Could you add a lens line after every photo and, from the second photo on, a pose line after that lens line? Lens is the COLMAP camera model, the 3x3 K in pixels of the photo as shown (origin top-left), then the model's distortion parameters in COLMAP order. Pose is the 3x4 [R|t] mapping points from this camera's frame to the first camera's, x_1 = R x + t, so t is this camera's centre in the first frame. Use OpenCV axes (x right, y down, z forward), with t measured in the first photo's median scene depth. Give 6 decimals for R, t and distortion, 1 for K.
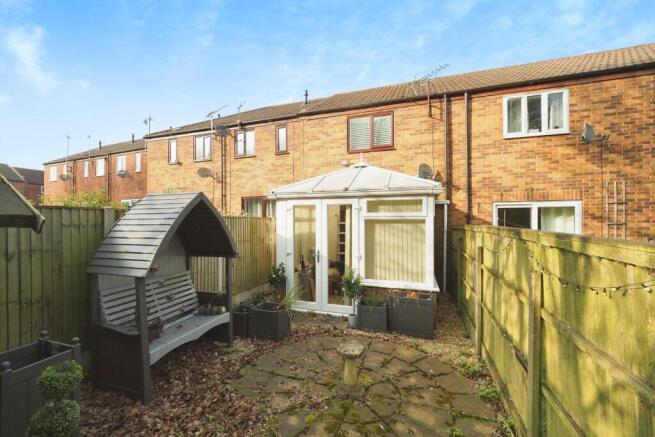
lens RADIAL K [[280.2, 0, 320.7], [0, 280.2, 216.2], [0, 0, 1]] dist [-0.000320, -0.000099]
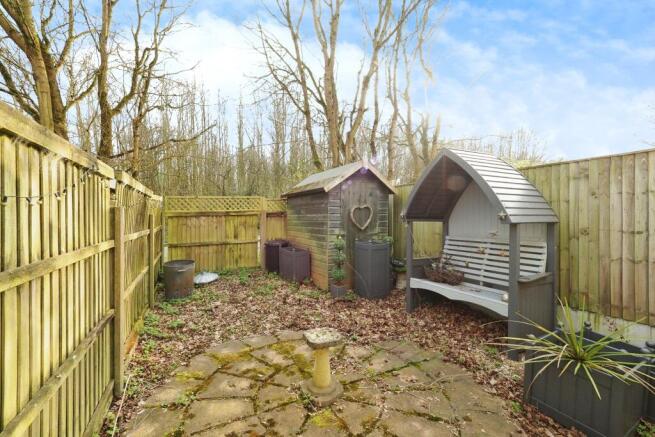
lens RADIAL K [[280.2, 0, 320.7], [0, 280.2, 216.2], [0, 0, 1]] dist [-0.000320, -0.000099]
pose [[-0.706213, 0.009313, -0.707939, 0.678359], [0.009668, 0.999947, 0.003509, 0.167087], [0.707934, -0.004366, -0.706265, 1.644570]]
